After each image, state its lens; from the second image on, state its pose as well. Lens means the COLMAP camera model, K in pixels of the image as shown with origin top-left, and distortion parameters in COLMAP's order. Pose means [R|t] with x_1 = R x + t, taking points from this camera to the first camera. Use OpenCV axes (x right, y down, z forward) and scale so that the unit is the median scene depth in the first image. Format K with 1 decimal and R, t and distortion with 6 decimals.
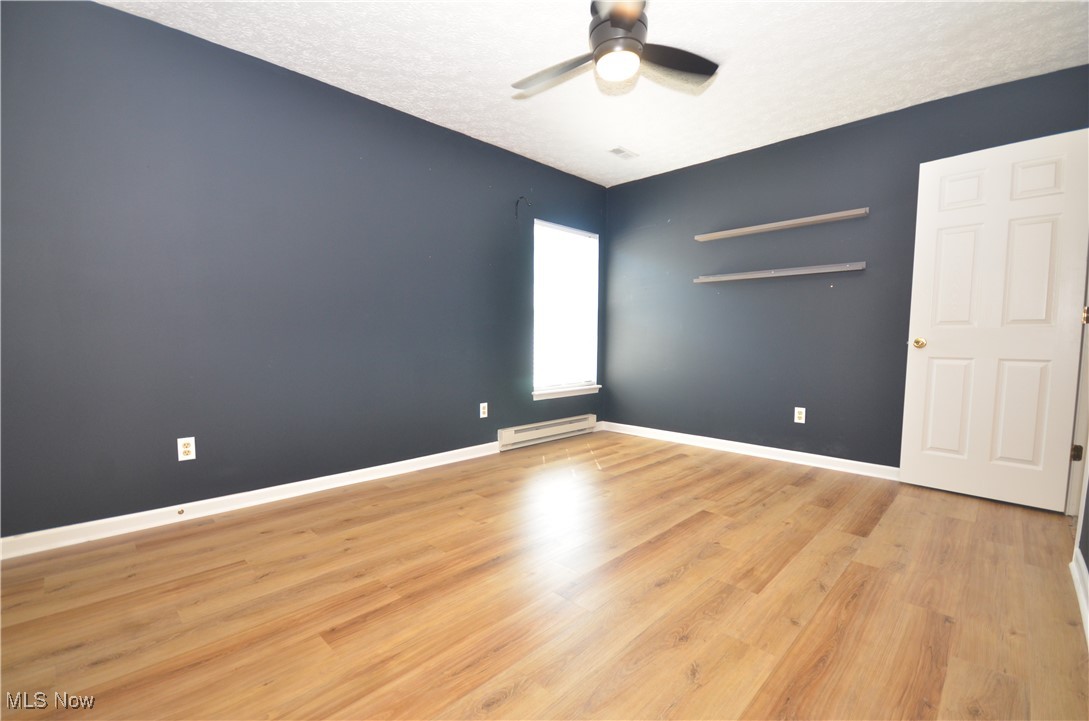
lens RADIAL K [[476.4, 0, 550.4], [0, 476.4, 370.0], [0, 0, 1]] dist [0.003019, -0.008265]
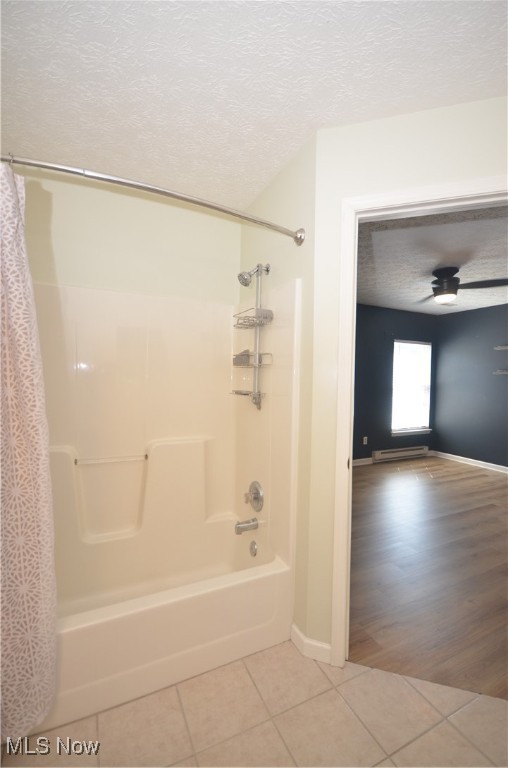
lens RADIAL K [[336.0, 0, 266.7], [0, 336.0, 384.1], [0, 0, 1]] dist [0.003019, -0.008265]
pose [[0.943601, 0.016320, -0.330682, -0.079550], [-0.032567, 0.998516, -0.043649, -0.081970], [0.329479, 0.051957, 0.942732, -0.487101]]
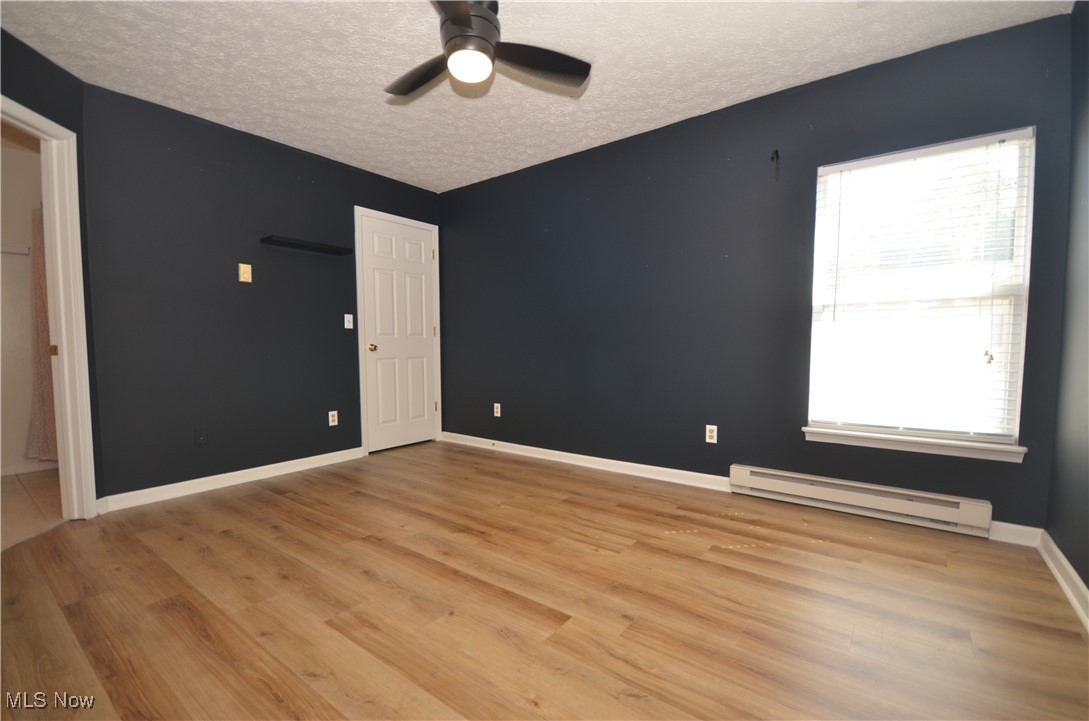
lens RADIAL K [[476.4, 0, 541.0], [0, 476.4, 362.9], [0, 0, 1]] dist [0.003019, -0.008265]
pose [[0.113076, 0.030117, -0.993130, 0.745110], [-0.064225, 0.997672, 0.022942, -0.046224], [0.991508, 0.061190, 0.114747, 0.684865]]
